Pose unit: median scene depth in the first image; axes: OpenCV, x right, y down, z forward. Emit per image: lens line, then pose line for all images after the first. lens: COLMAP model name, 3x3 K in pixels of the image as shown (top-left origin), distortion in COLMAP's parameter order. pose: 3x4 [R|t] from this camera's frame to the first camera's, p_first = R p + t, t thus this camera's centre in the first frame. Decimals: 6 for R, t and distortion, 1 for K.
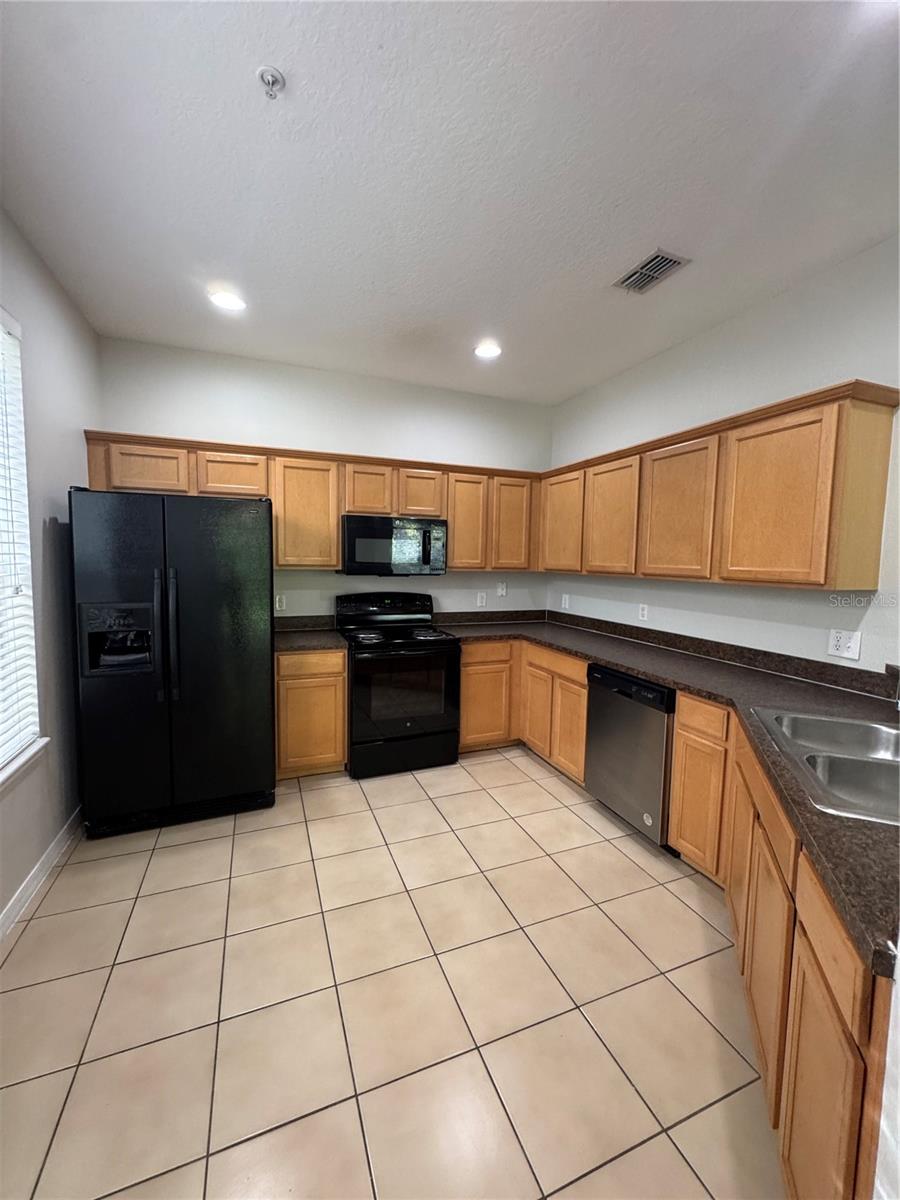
lens RADIAL K [[482.9, 0, 448.5], [0, 482.9, 597.5], [0, 0, 1]] dist [-0.002133, 0.000077]
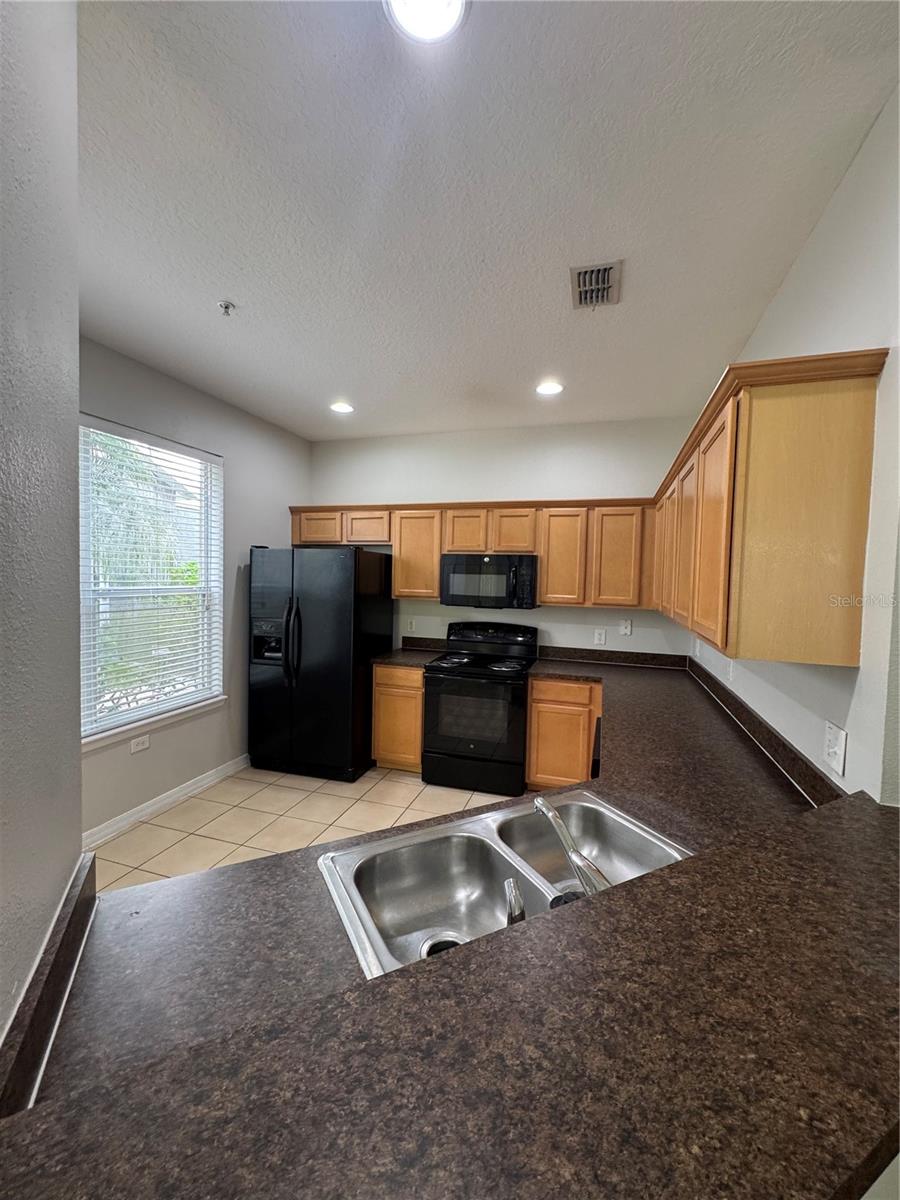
lens RADIAL K [[482.9, 0, 447.1], [0, 482.9, 597.5], [0, 0, 1]] dist [-0.002133, 0.000077]
pose [[0.773410, 0.030438, -0.633175, 0.545196], [-0.062134, 0.997677, -0.027934, -0.034781], [0.630854, 0.060946, 0.773504, 0.111210]]
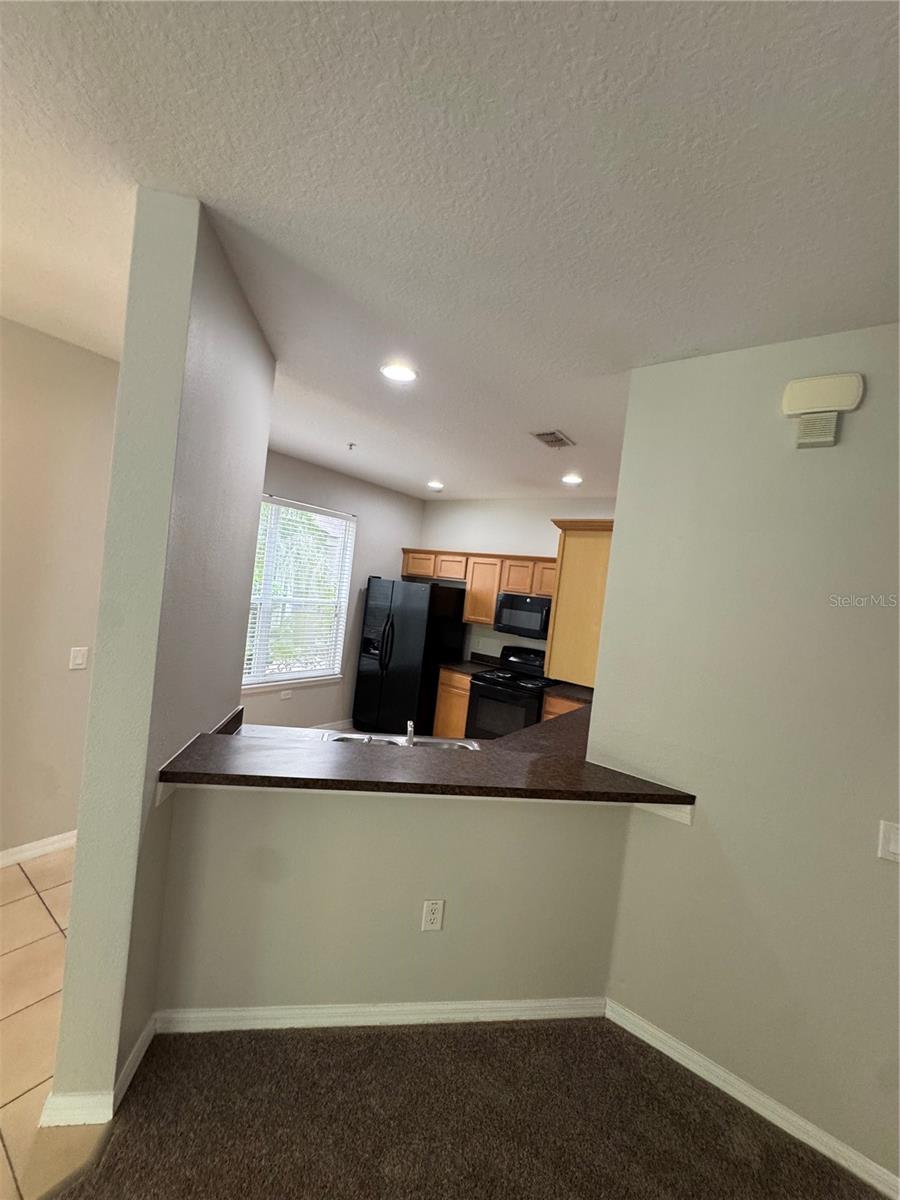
lens RADIAL K [[482.9, 0, 444.2], [0, 482.9, 594.1], [0, 0, 1]] dist [-0.002133, 0.000077]
pose [[0.522213, 0.058103, -0.850834, 1.026175], [-0.172174, 0.984316, -0.038456, -0.078422], [0.835254, 0.166573, 0.524026, 0.045212]]
